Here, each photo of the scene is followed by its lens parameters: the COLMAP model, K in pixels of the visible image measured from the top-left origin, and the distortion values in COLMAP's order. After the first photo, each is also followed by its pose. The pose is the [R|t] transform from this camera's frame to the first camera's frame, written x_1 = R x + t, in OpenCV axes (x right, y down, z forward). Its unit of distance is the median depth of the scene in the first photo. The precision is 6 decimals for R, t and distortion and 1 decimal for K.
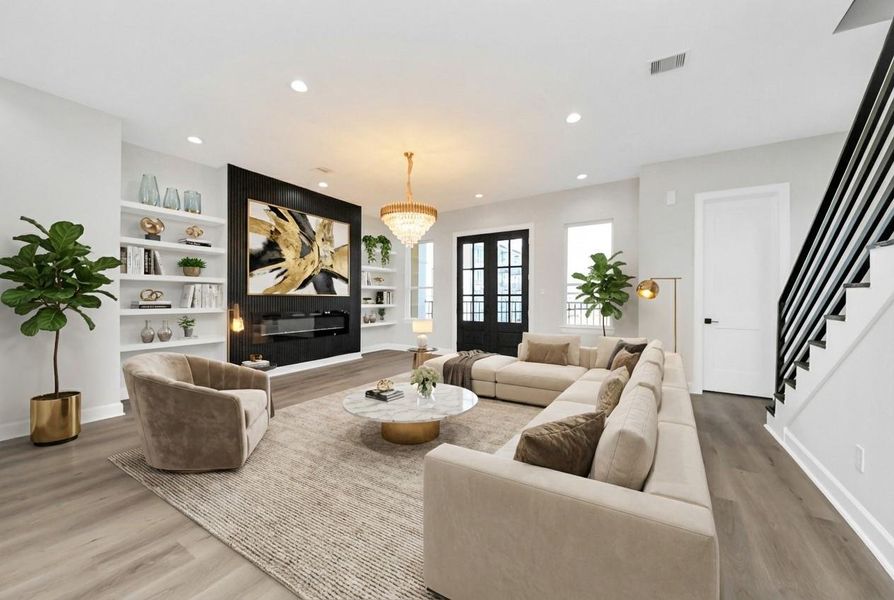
lens RADIAL K [[355.2, 0, 448.0], [0, 355.2, 295.8], [0, 0, 1]] dist [0.000381, -0.000013]
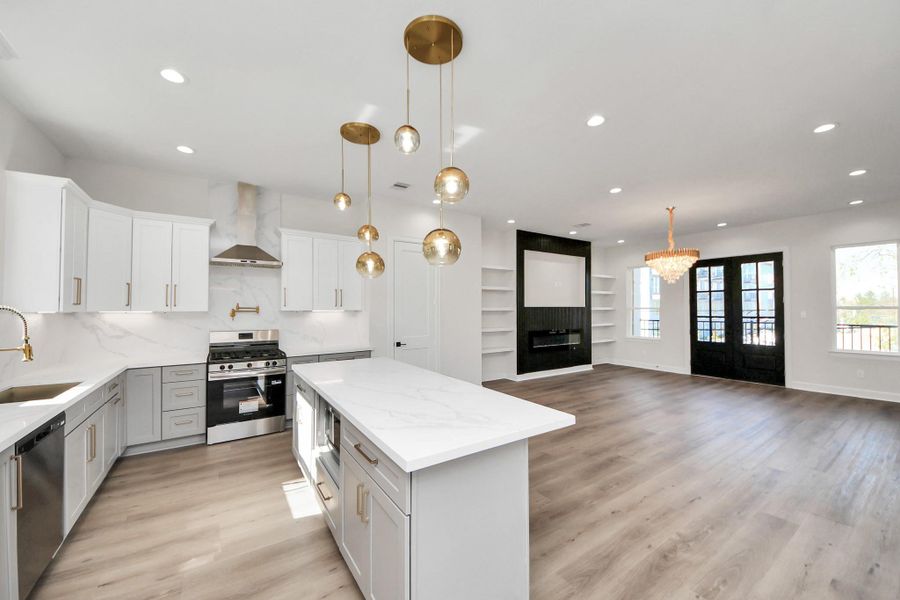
lens RADIAL K [[347.5, 0, 451.5], [0, 347.5, 304.3], [0, 0, 1]] dist [0.000971, -0.000012]
pose [[0.897751, -0.018155, -0.440128, -0.173384], [0.012231, 0.999792, -0.016292, -0.031895], [0.440332, 0.009243, 0.897787, -0.279782]]
